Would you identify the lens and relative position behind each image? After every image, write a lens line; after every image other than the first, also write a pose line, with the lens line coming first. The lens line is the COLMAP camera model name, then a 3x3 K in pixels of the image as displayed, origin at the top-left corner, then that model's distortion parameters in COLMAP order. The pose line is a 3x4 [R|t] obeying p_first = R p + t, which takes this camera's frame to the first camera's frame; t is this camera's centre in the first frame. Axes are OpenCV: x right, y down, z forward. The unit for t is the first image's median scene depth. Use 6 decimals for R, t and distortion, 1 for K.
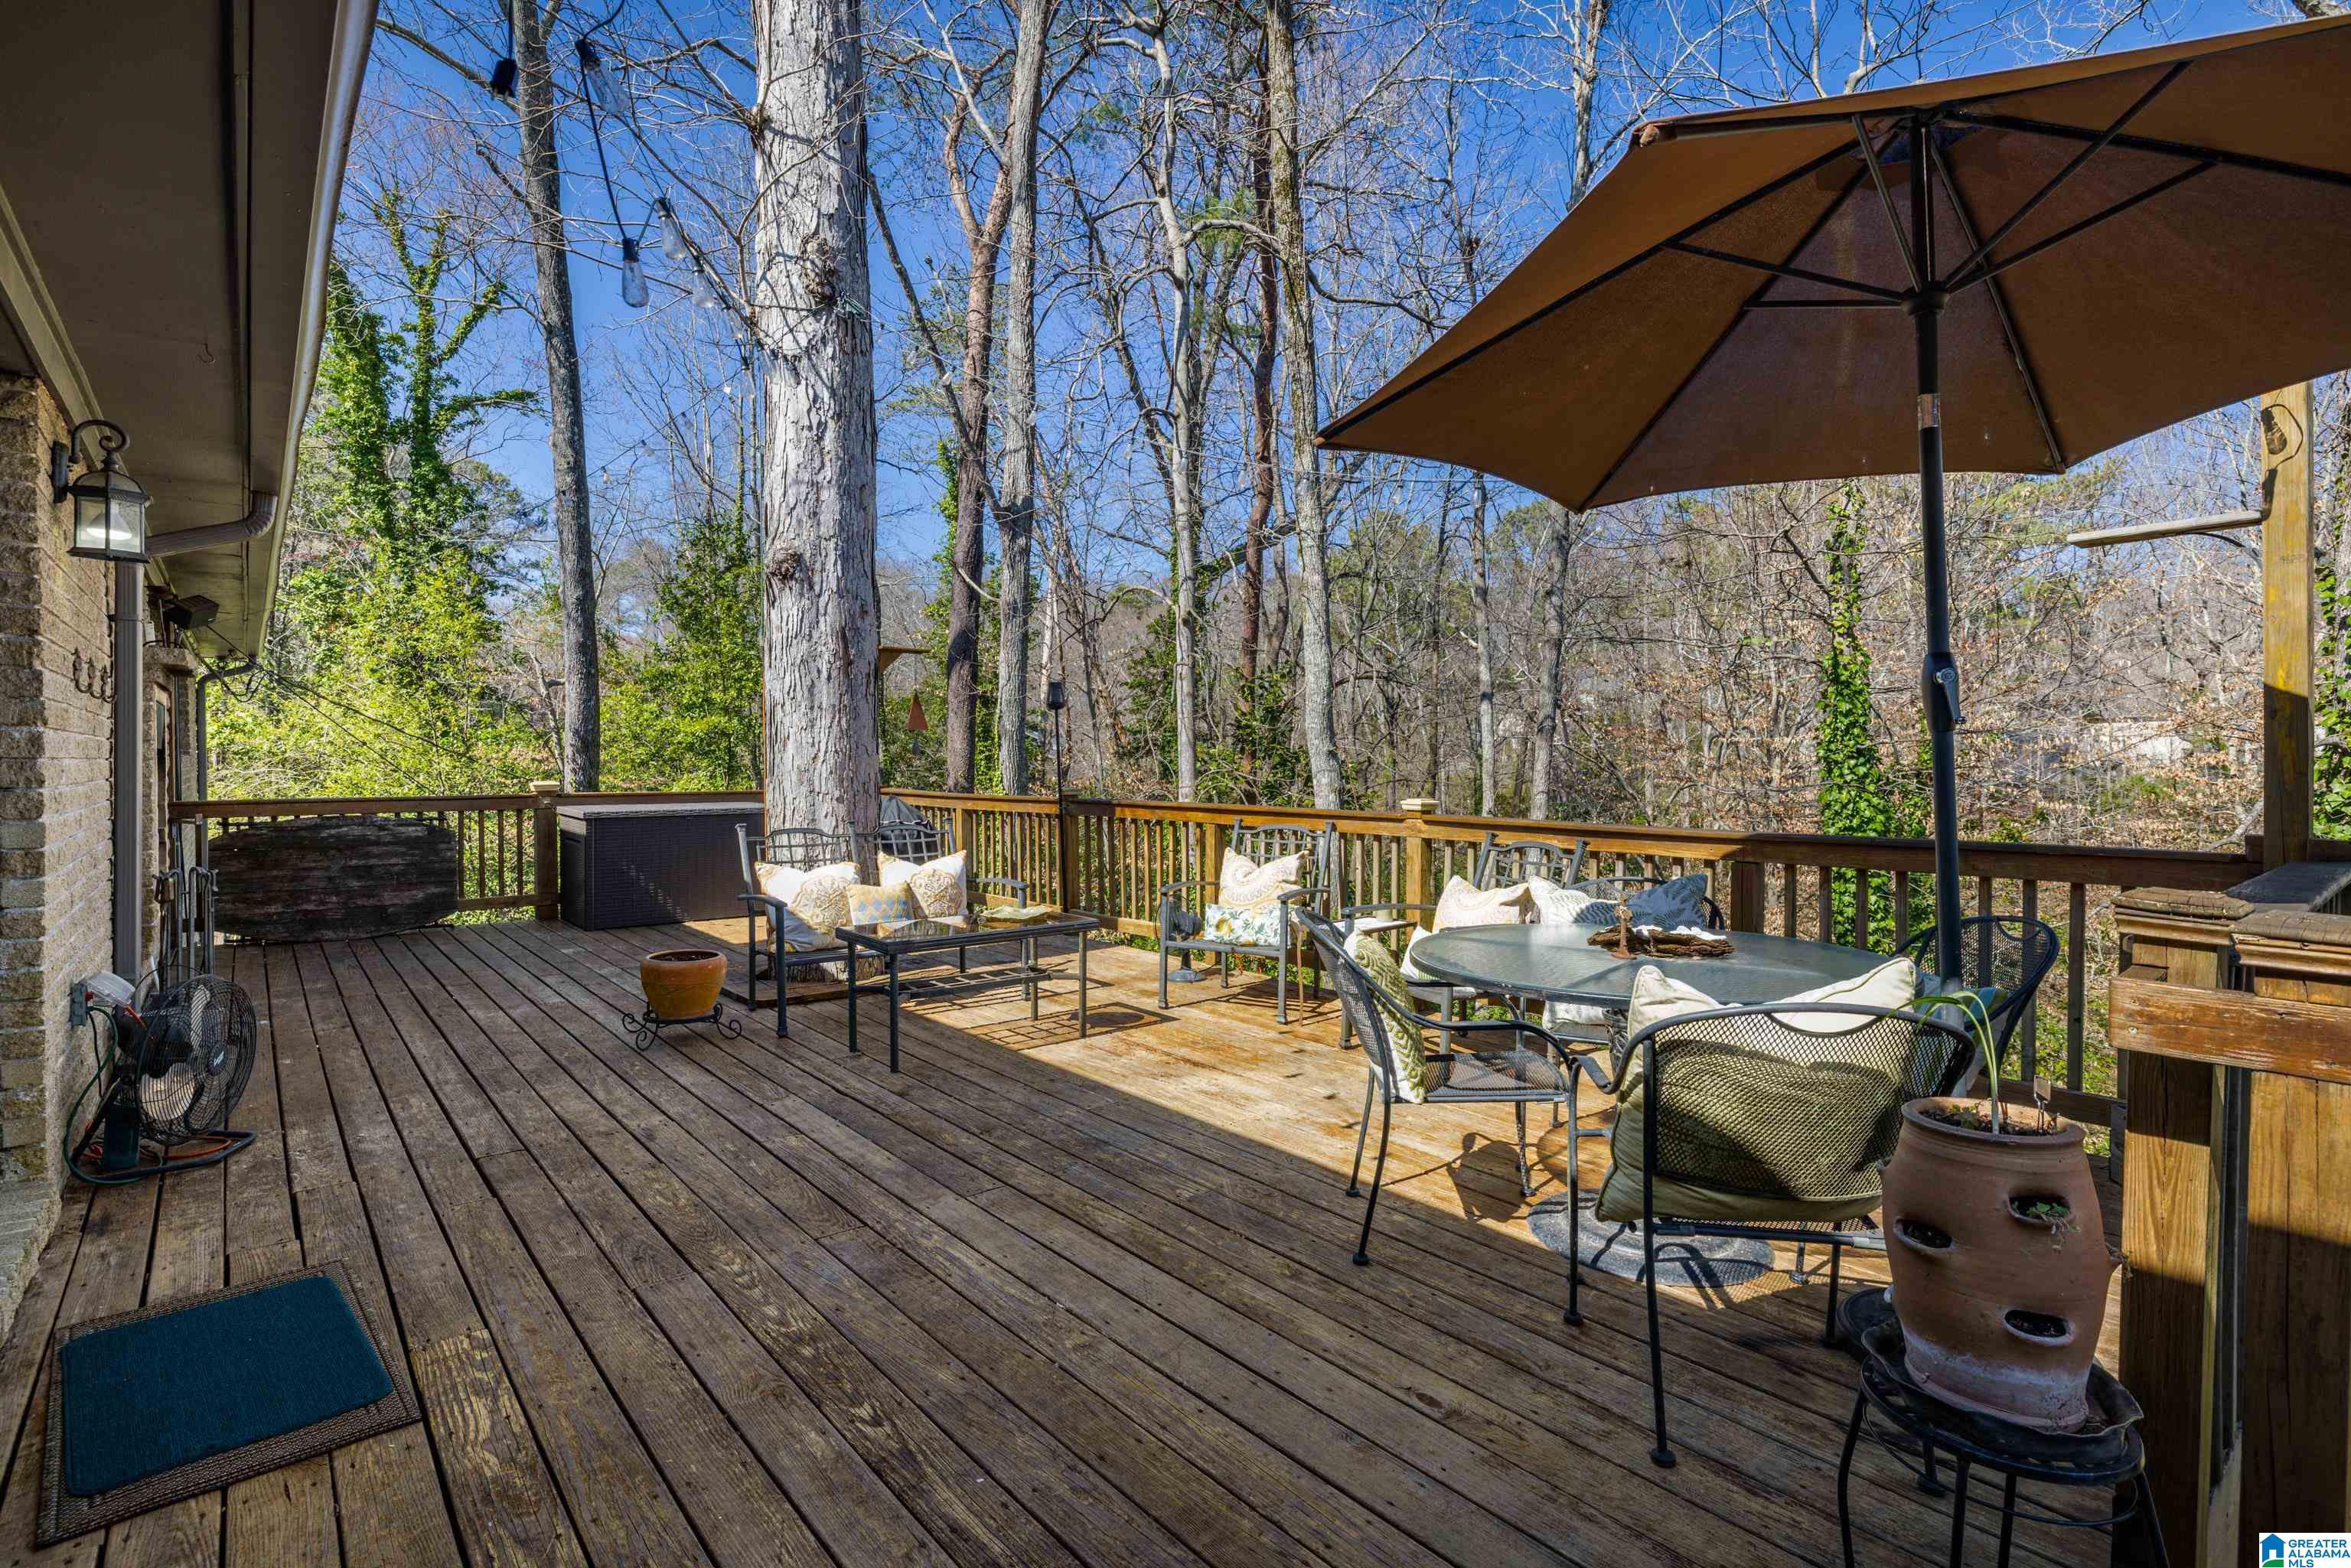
lens RADIAL K [[1127.8, 0, 1167.0], [0, 1127.8, 773.7], [0, 0, 1]] dist [-0.005399, -0.000140]
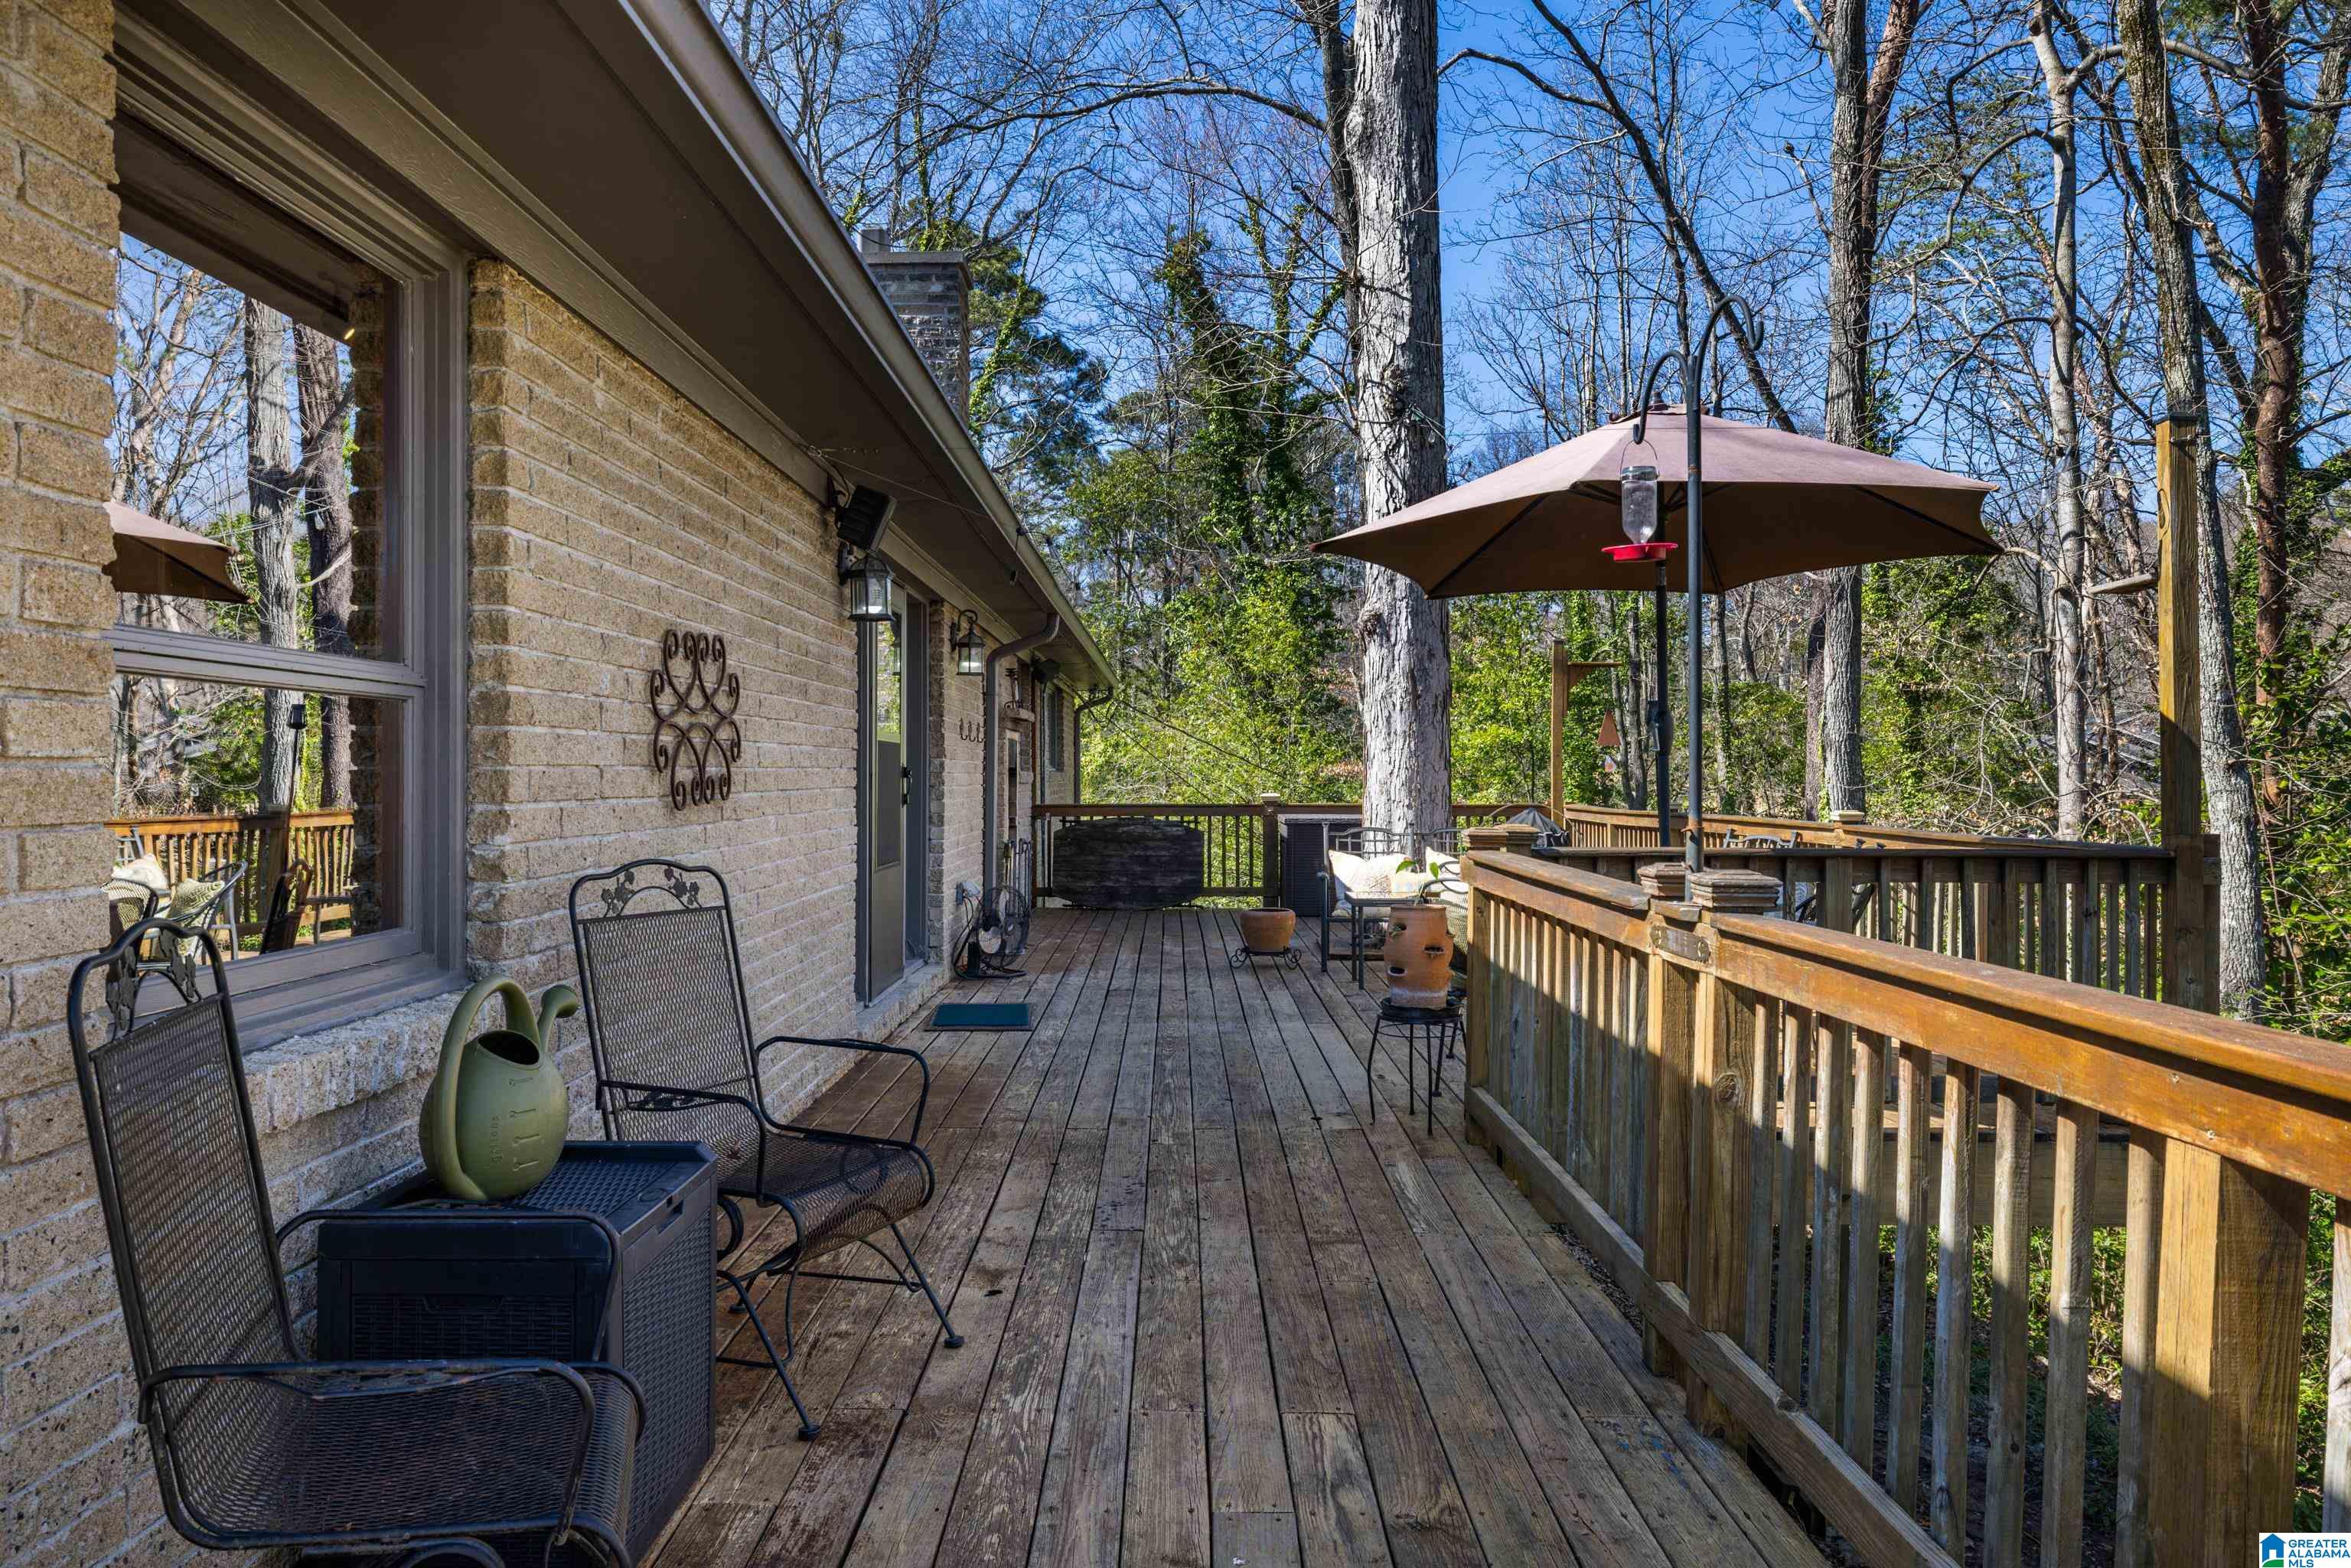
lens RADIAL K [[1643.5, 0, 1178.2], [0, 1643.5, 786.4], [0, 0, 1]] dist [-0.002754, -0.000979]
pose [[0.772628, 0.003808, -0.634848, 0.672727], [-0.008505, 0.999954, -0.004353, 0.010938], [0.634802, 0.008762, 0.772625, -0.577052]]
